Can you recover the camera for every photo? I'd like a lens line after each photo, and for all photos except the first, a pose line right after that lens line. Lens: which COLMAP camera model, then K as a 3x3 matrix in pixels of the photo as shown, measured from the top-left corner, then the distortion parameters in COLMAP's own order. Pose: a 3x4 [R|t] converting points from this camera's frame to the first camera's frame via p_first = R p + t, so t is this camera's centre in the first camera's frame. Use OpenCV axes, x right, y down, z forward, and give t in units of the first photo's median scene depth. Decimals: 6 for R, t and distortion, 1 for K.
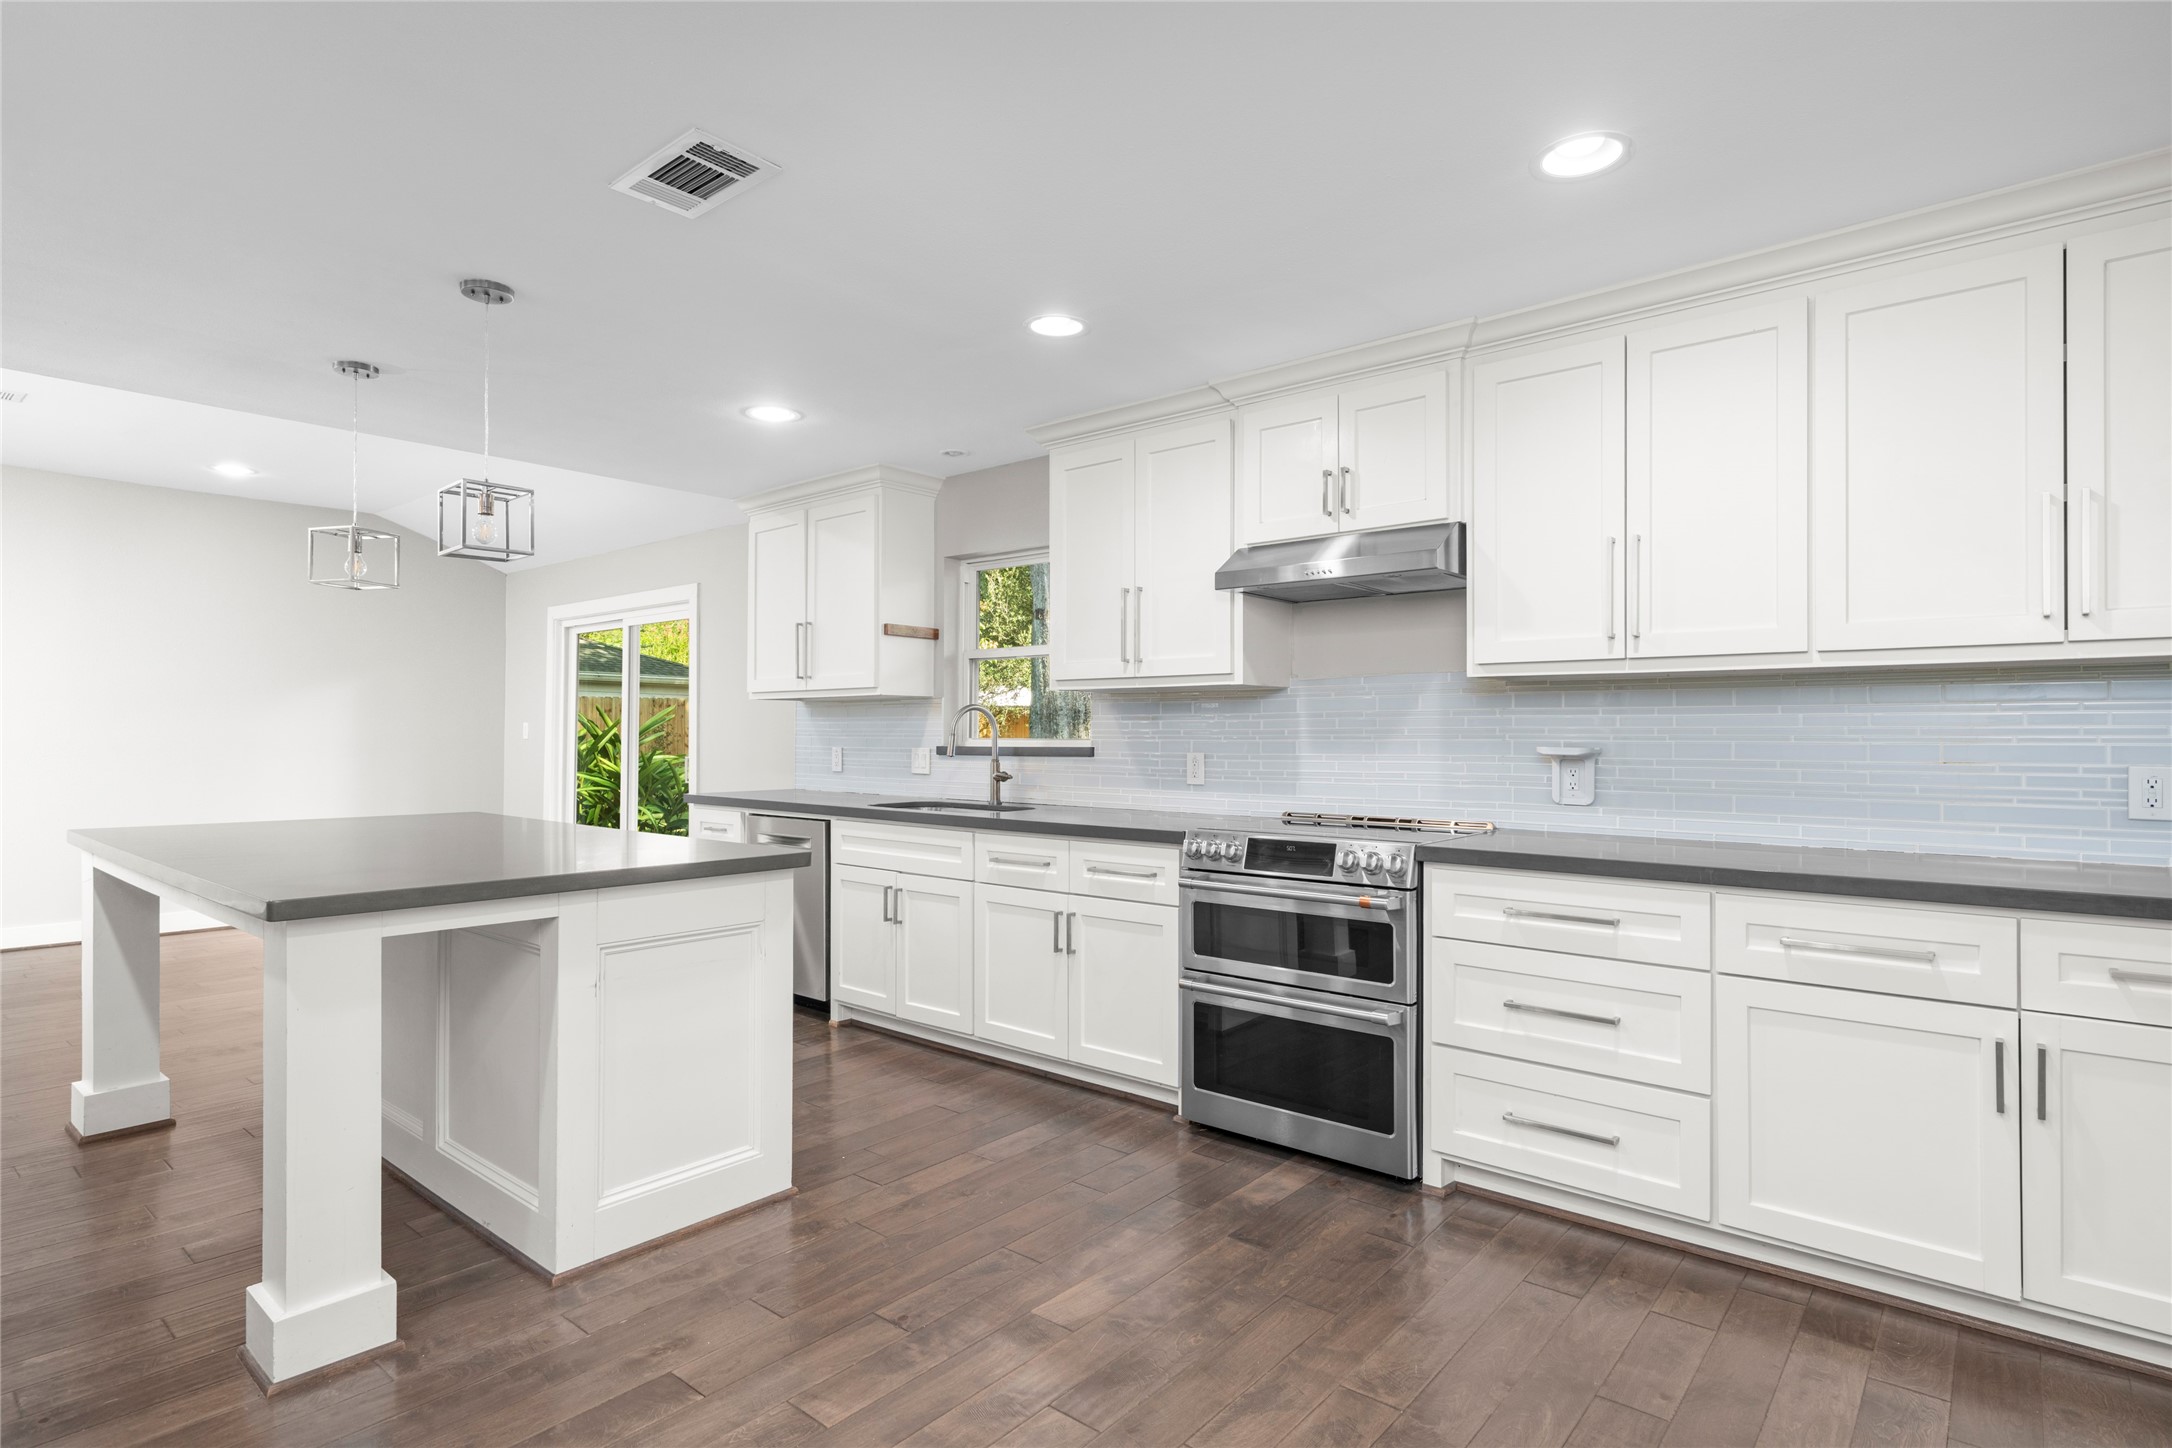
lens RADIAL K [[1110.5, 0, 1086.0], [0, 1110.5, 724.0], [0, 0, 1]] dist [0.002597, 0.001468]
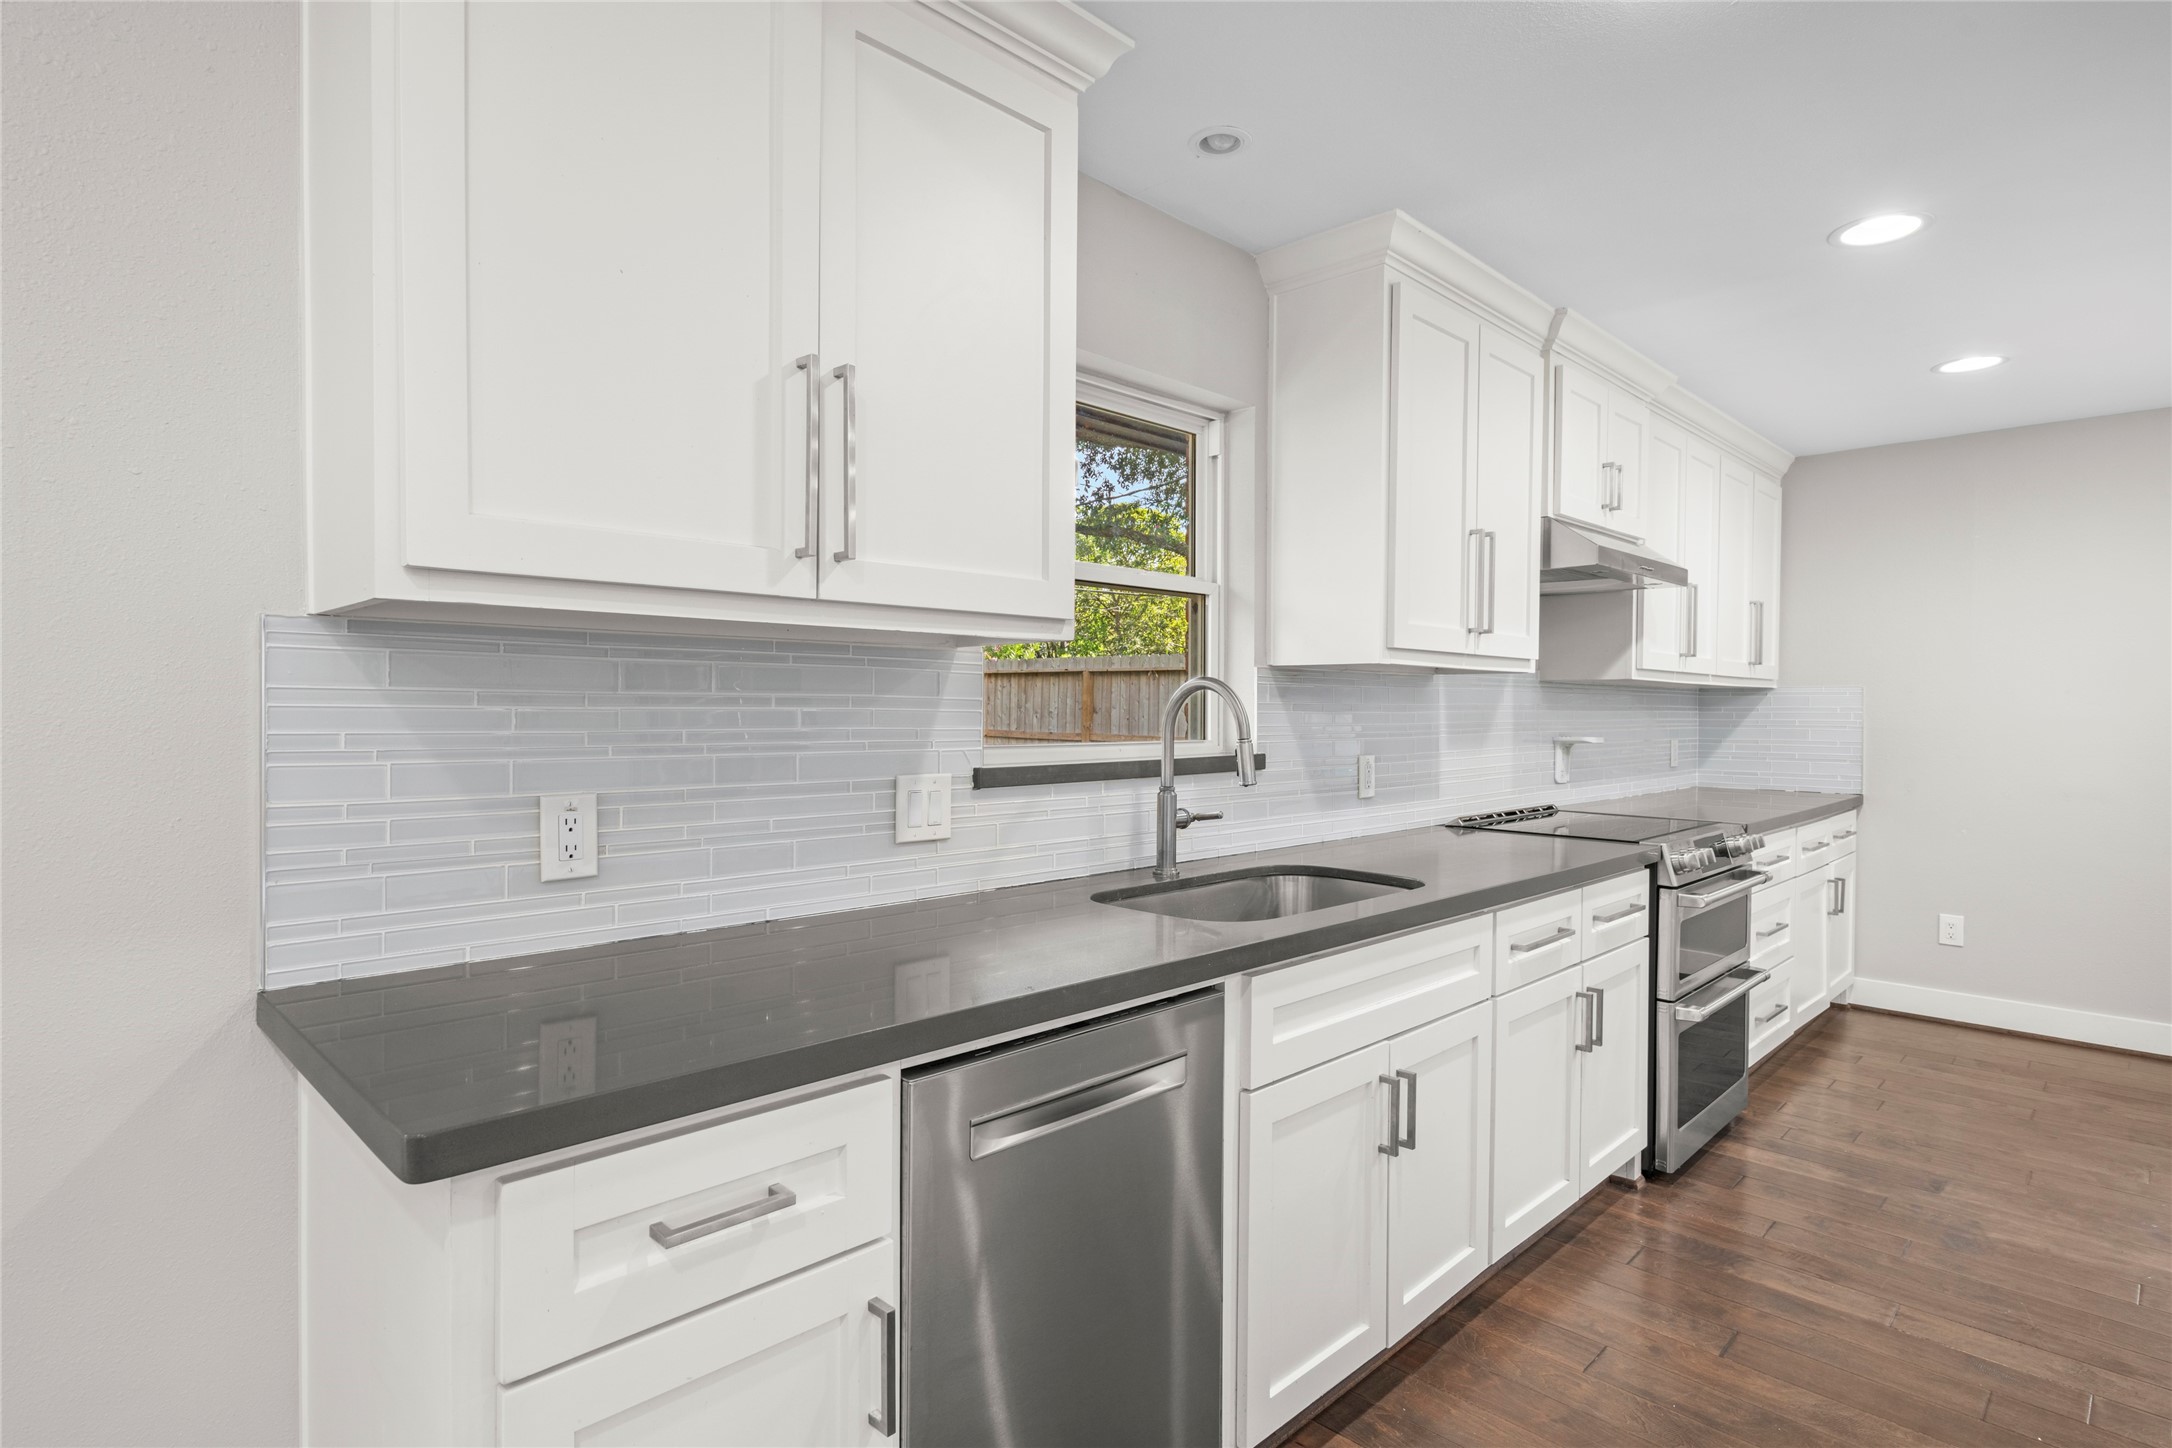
lens RADIAL K [[1110.5, 0, 1086.0], [0, 1110.5, 724.0], [0, 0, 1]] dist [0.002597, 0.001468]
pose [[0.086337, -0.012467, 0.996188, -0.613189], [-0.012009, 0.999836, 0.013553, -0.002525], [-0.996194, -0.013133, 0.086174, 1.042663]]
